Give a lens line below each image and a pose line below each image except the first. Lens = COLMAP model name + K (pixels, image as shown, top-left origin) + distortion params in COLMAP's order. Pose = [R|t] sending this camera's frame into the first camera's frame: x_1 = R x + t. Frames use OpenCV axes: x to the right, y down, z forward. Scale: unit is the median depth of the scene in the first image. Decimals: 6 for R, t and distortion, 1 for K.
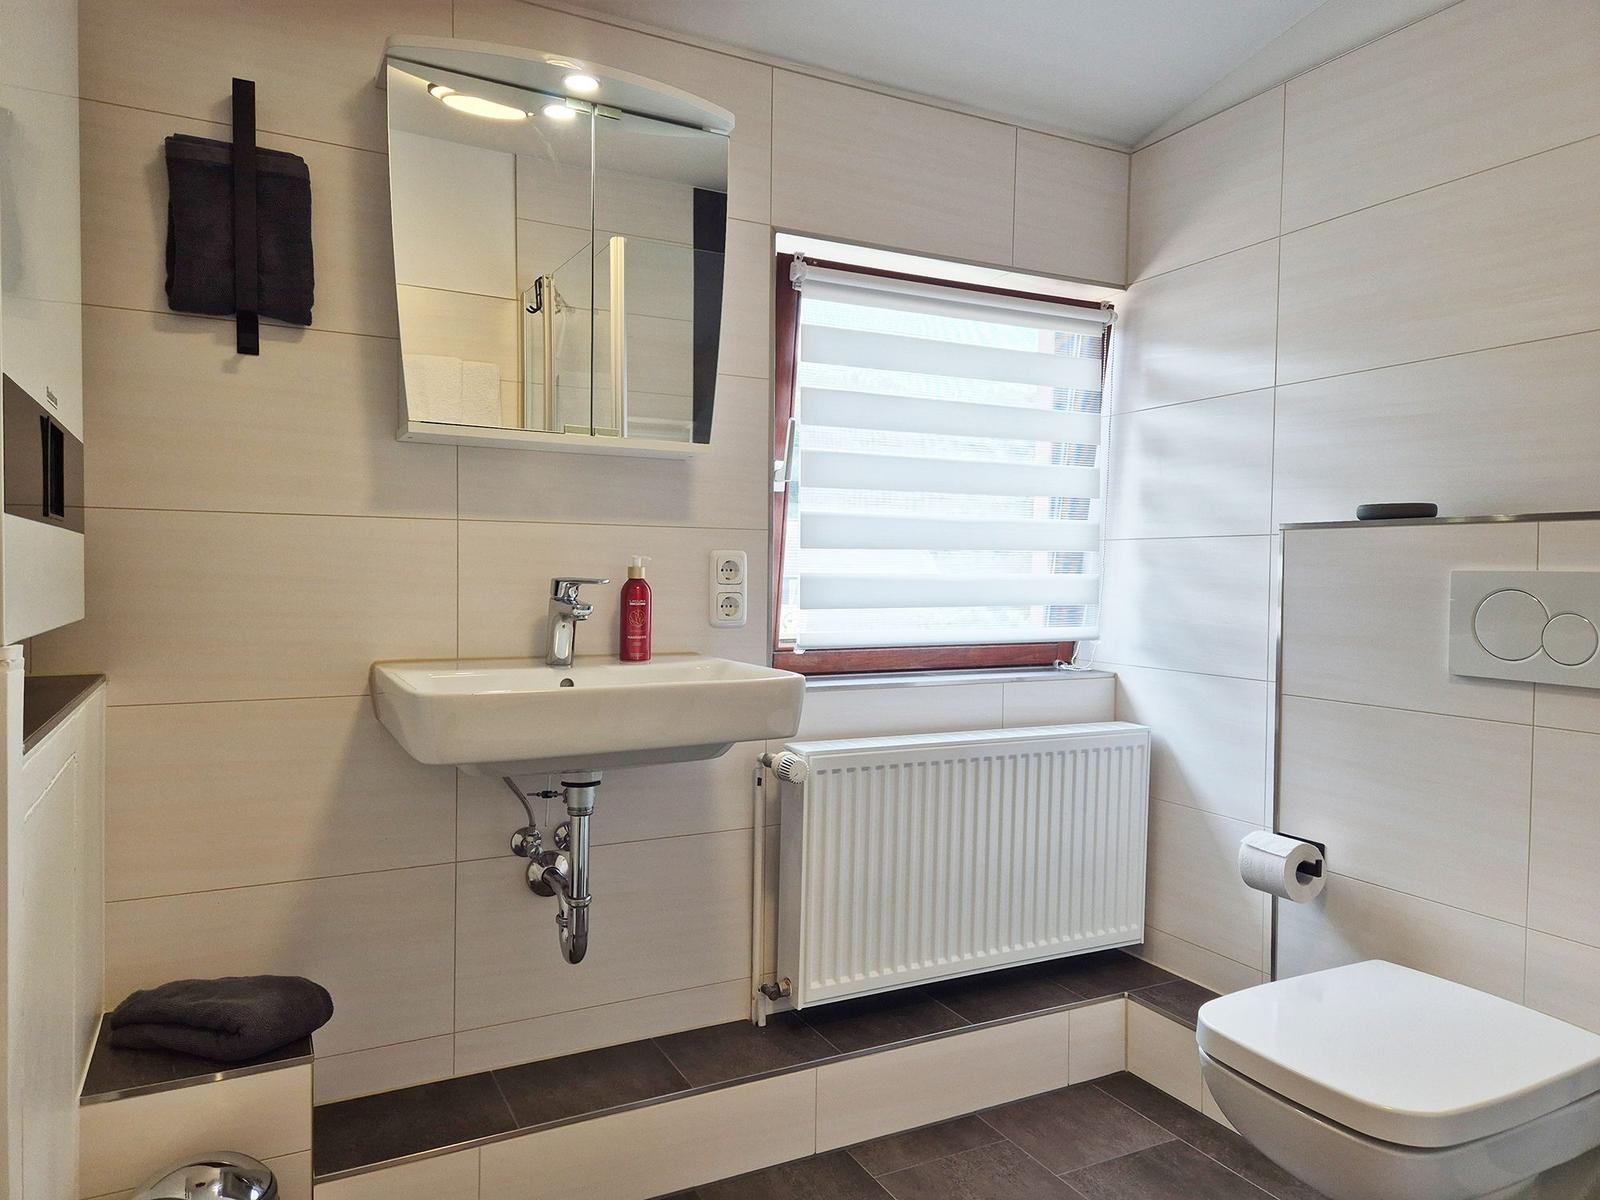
lens RADIAL K [[1076.4, 0, 800.0], [0, 1076.4, 600.0], [0, 0, 1]] dist [0.053639, -0.019594]
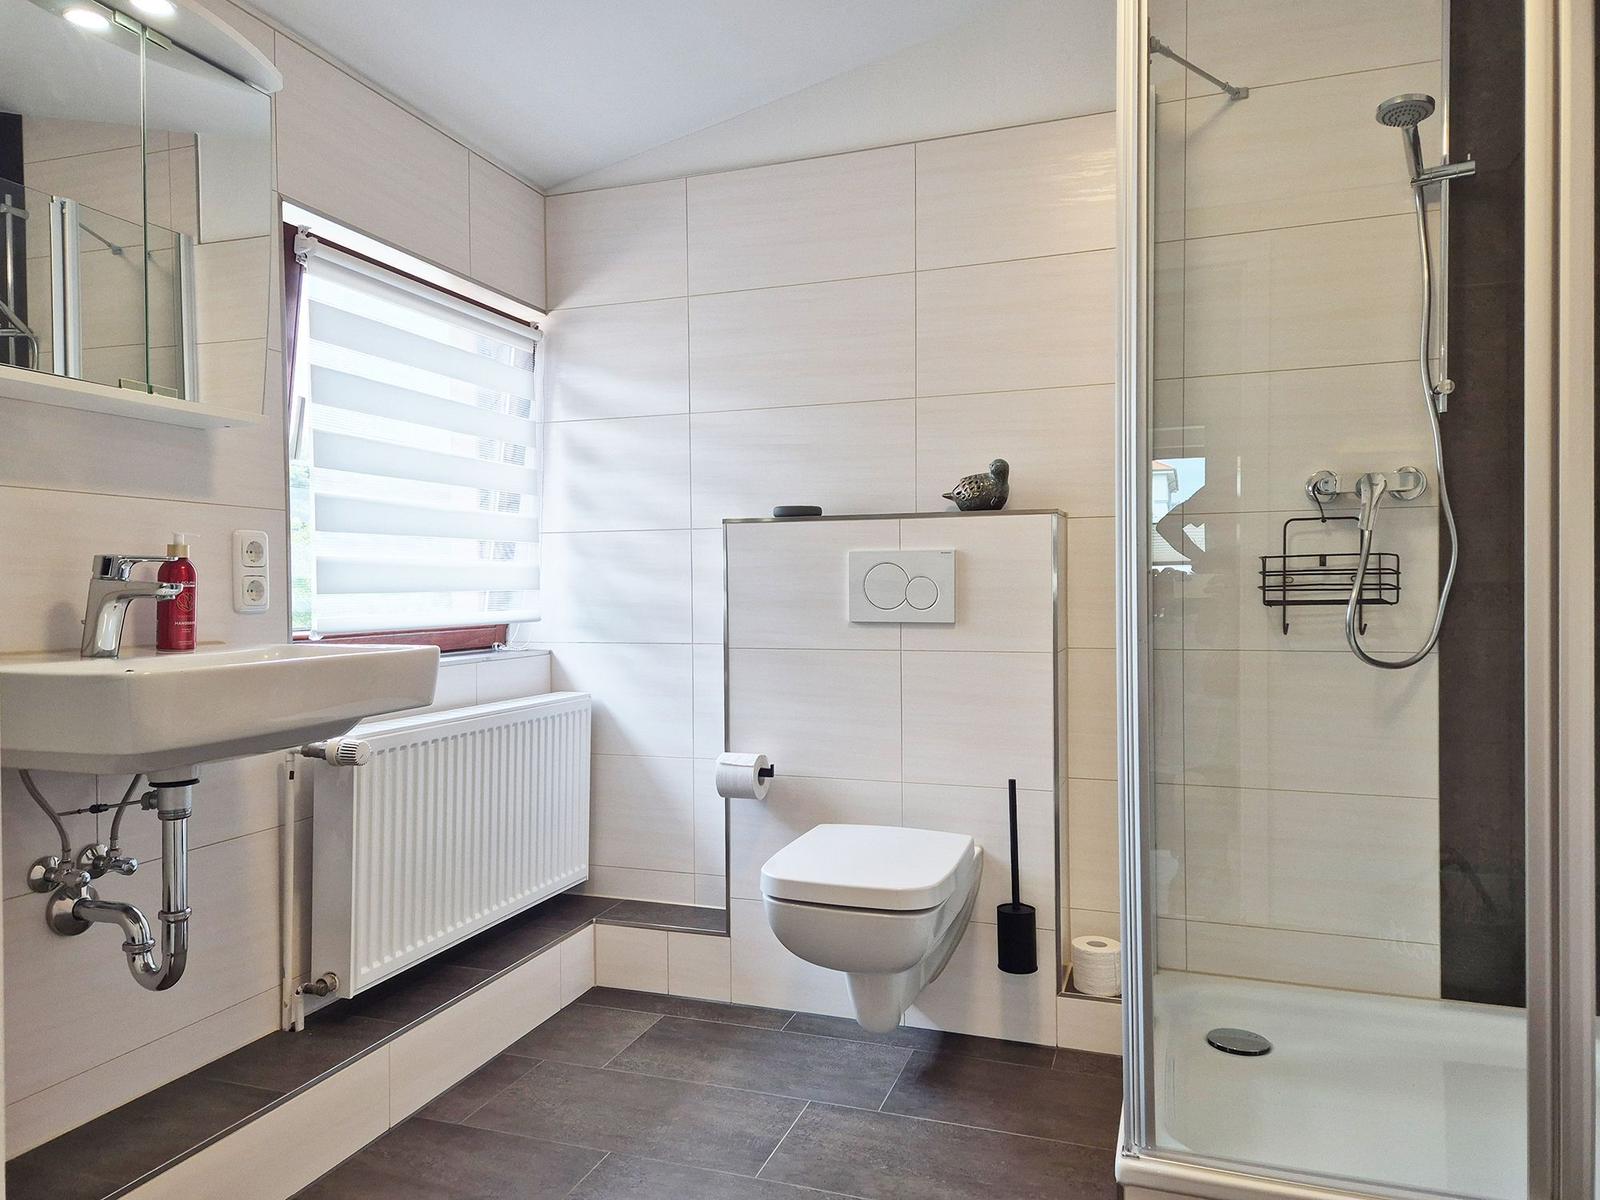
lens RADIAL K [[1076.4, 0, 800.0], [0, 1076.4, 600.0], [0, 0, 1]] dist [0.053639, -0.019594]
pose [[0.735714, -0.024994, 0.676831, -0.347783], [0.034198, 0.999415, -0.000267, 0.029525], [-0.676429, 0.023343, 0.736138, -0.014288]]
